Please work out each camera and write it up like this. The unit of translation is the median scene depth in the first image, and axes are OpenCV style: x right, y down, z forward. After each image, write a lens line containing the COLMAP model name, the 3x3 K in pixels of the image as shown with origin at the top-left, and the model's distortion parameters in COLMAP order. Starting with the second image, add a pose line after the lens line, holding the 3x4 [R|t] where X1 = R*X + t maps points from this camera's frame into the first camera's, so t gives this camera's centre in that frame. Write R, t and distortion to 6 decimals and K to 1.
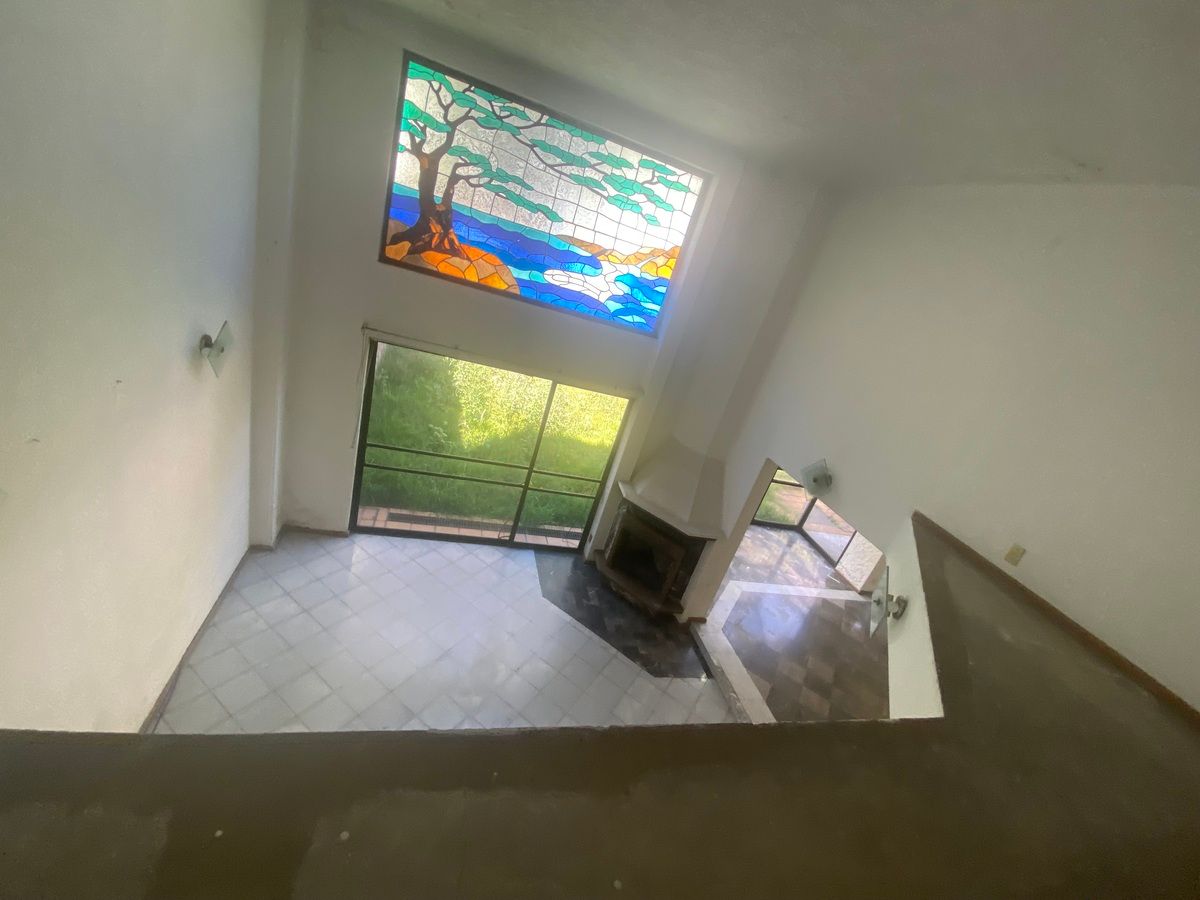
lens RADIAL K [[484.7, 0, 592.1], [0, 484.7, 454.5], [0, 0, 1]] dist [0.015961, -0.017750]
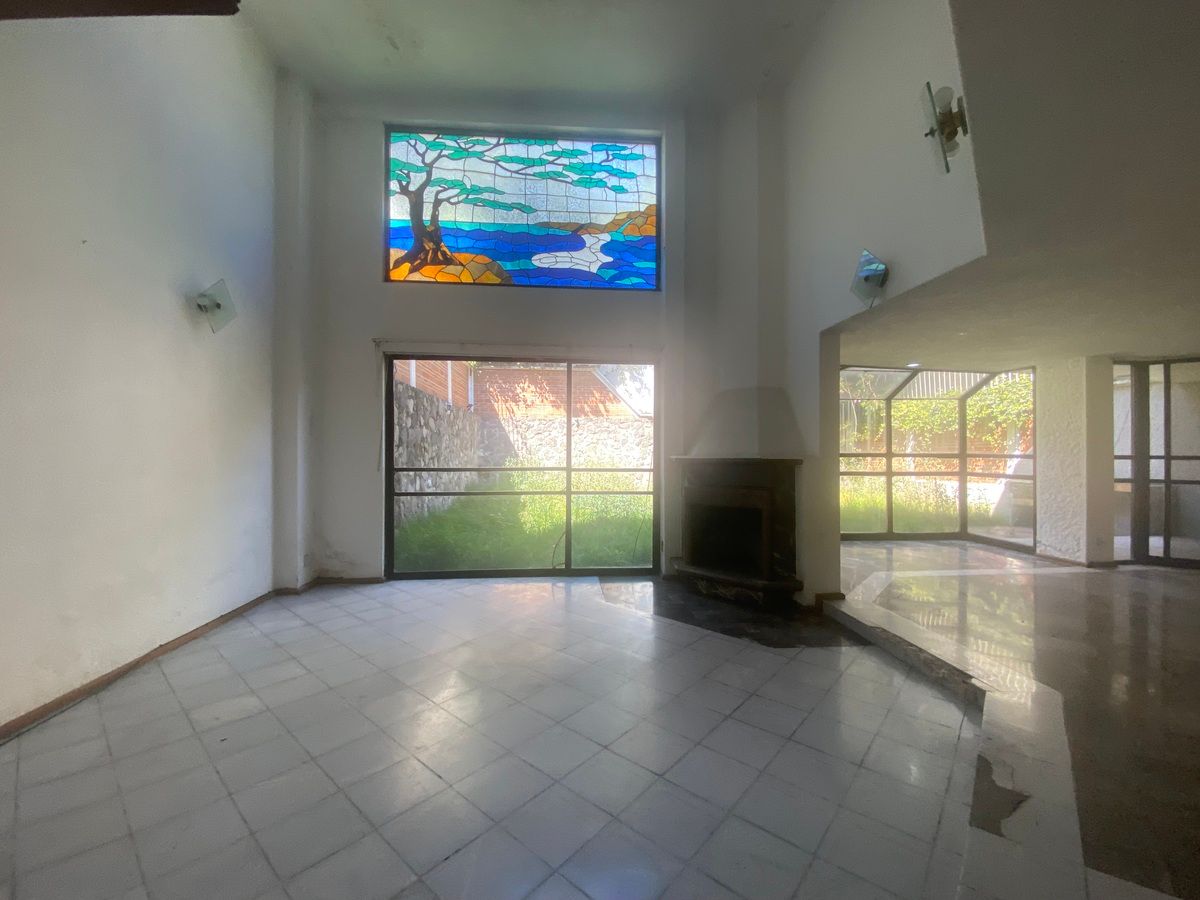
lens RADIAL K [[484.7, 0, 592.3], [0, 484.7, 451.9], [0, 0, 1]] dist [0.015961, -0.017750]
pose [[0.946640, -0.280641, -0.158474, 0.080154], [0.189485, 0.882374, -0.430711, 0.502204], [0.260708, 0.377700, 0.888467, 0.271046]]
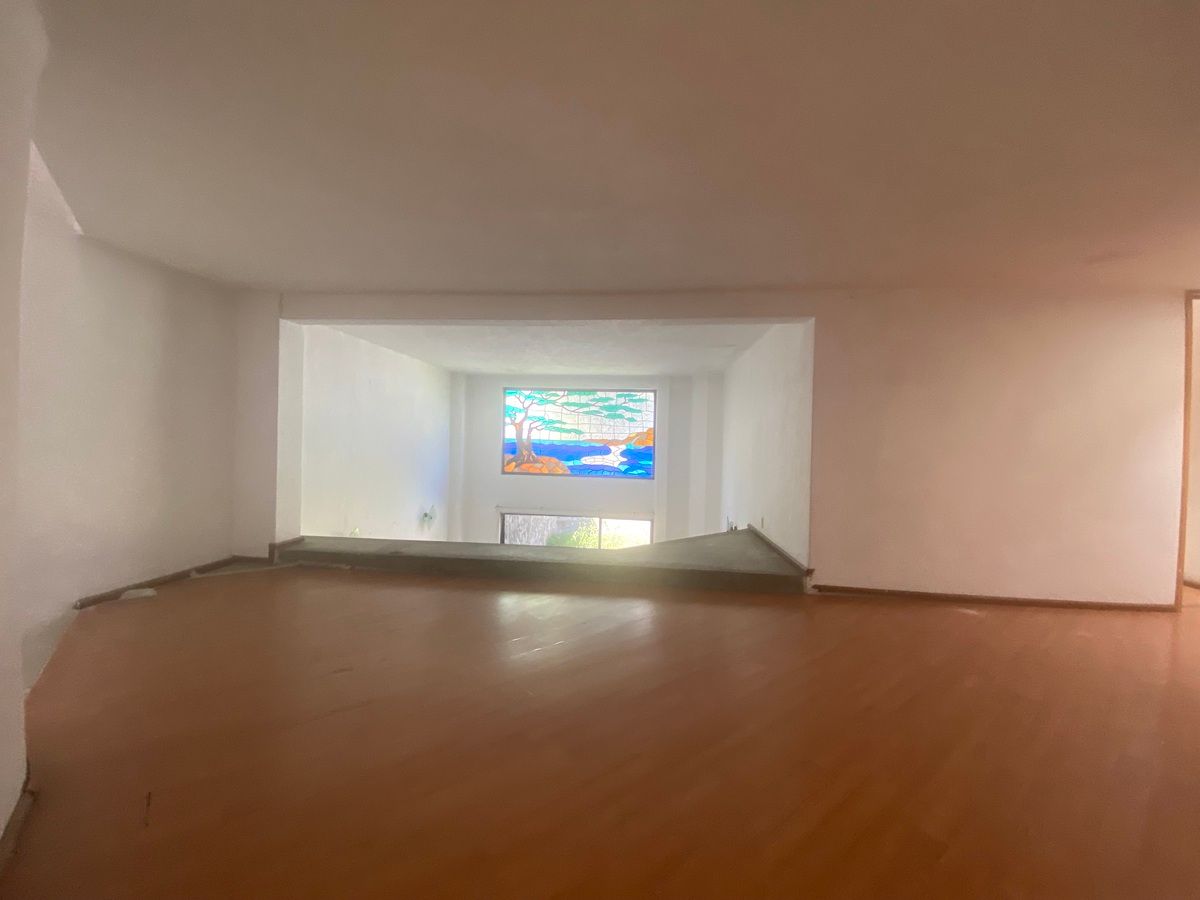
lens RADIAL K [[484.7, 0, 607.1], [0, 484.7, 454.1], [0, 0, 1]] dist [0.015961, -0.017750]
pose [[0.912808, -0.256201, -0.318028, 0.626388], [0.096777, 0.892261, -0.441026, 0.462399], [0.396755, 0.371794, 0.839258, -0.562090]]
